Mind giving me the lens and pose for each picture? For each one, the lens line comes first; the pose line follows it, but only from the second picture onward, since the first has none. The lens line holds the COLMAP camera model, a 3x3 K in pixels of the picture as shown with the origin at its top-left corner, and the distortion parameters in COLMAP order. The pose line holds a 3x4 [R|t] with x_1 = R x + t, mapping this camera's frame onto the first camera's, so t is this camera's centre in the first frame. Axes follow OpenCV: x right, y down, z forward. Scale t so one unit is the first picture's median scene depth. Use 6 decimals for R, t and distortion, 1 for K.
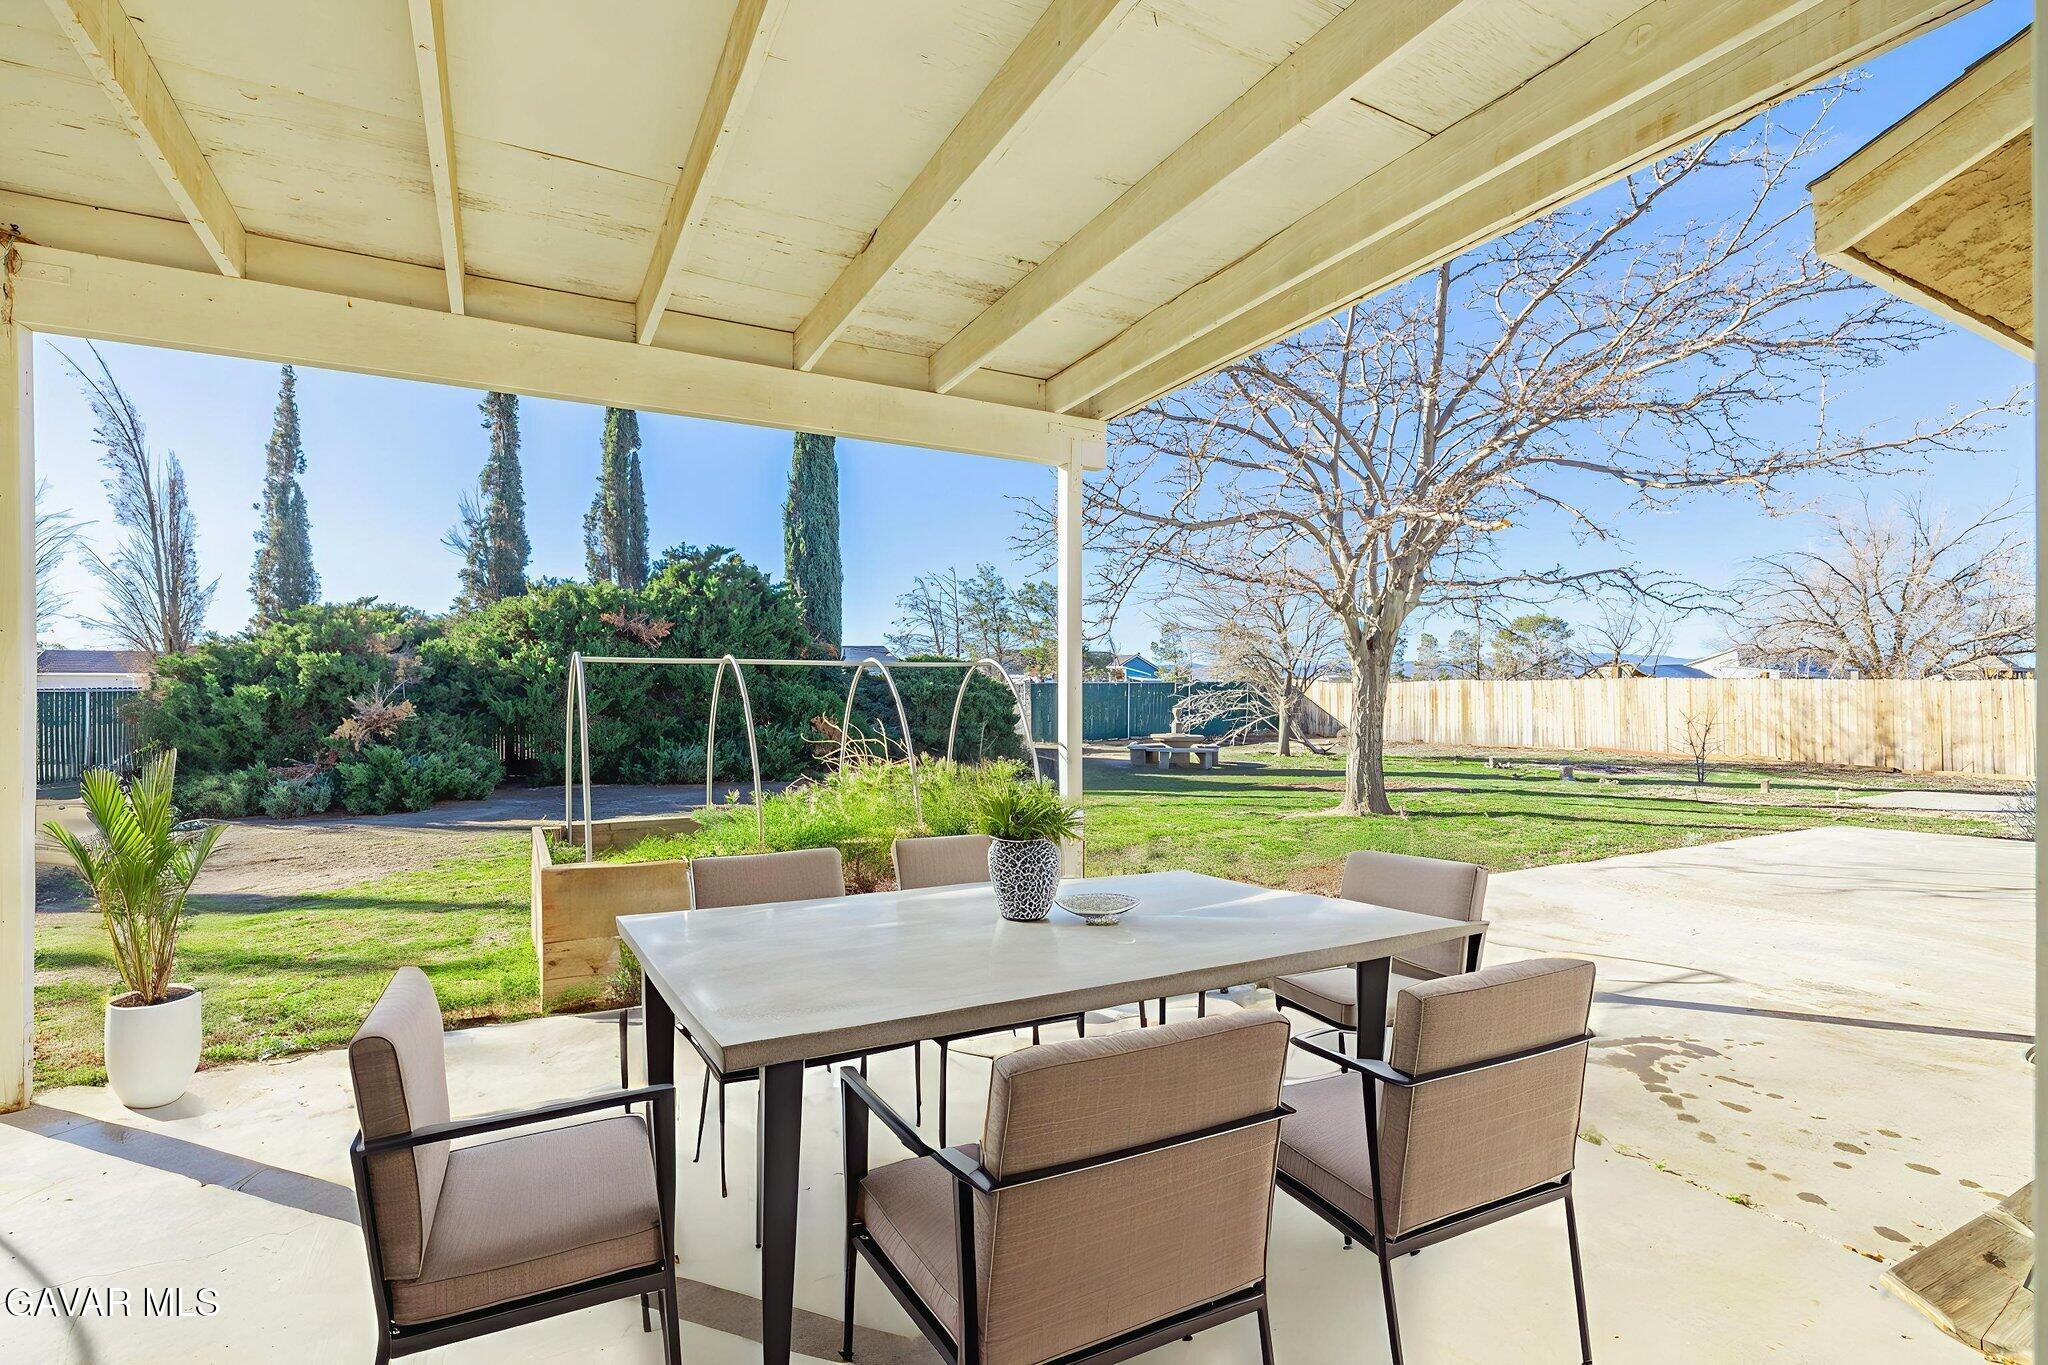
lens RADIAL K [[865.6, 0, 1021.8], [0, 865.6, 680.6], [0, 0, 1]] dist [-0.001678, 0.000108]
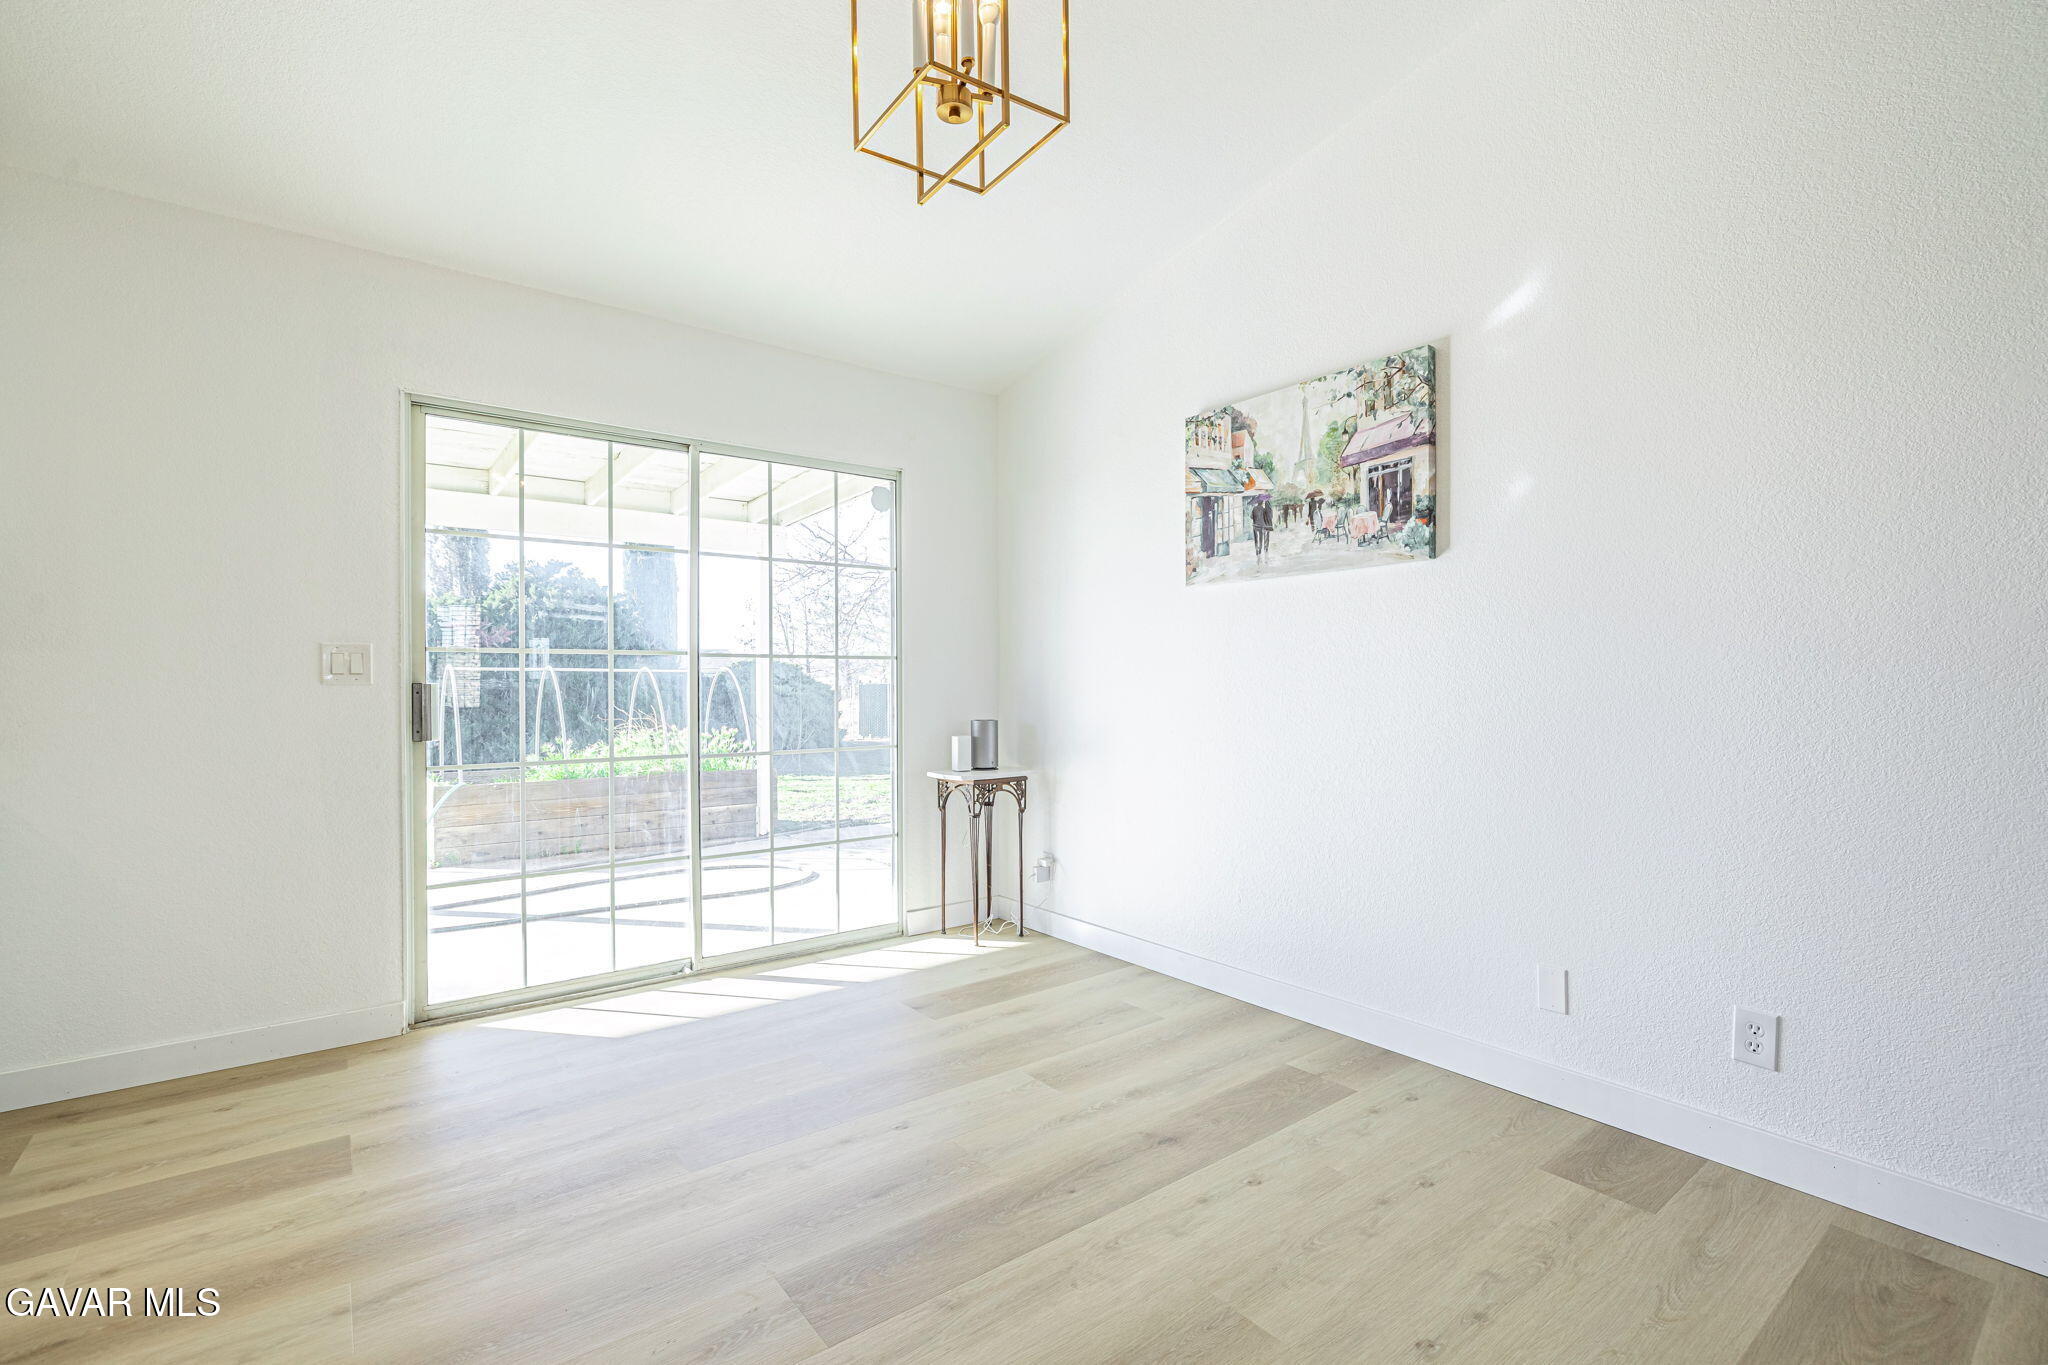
lens RADIAL K [[865.6, 0, 1013.8], [0, 865.6, 683.2], [0, 0, 1]] dist [-0.001678, 0.000108]
pose [[0.990378, -0.004234, 0.138324, 0.074809], [0.003838, 0.999988, 0.003132, 0.000341], [-0.138335, -0.002570, 0.990382, -0.180848]]
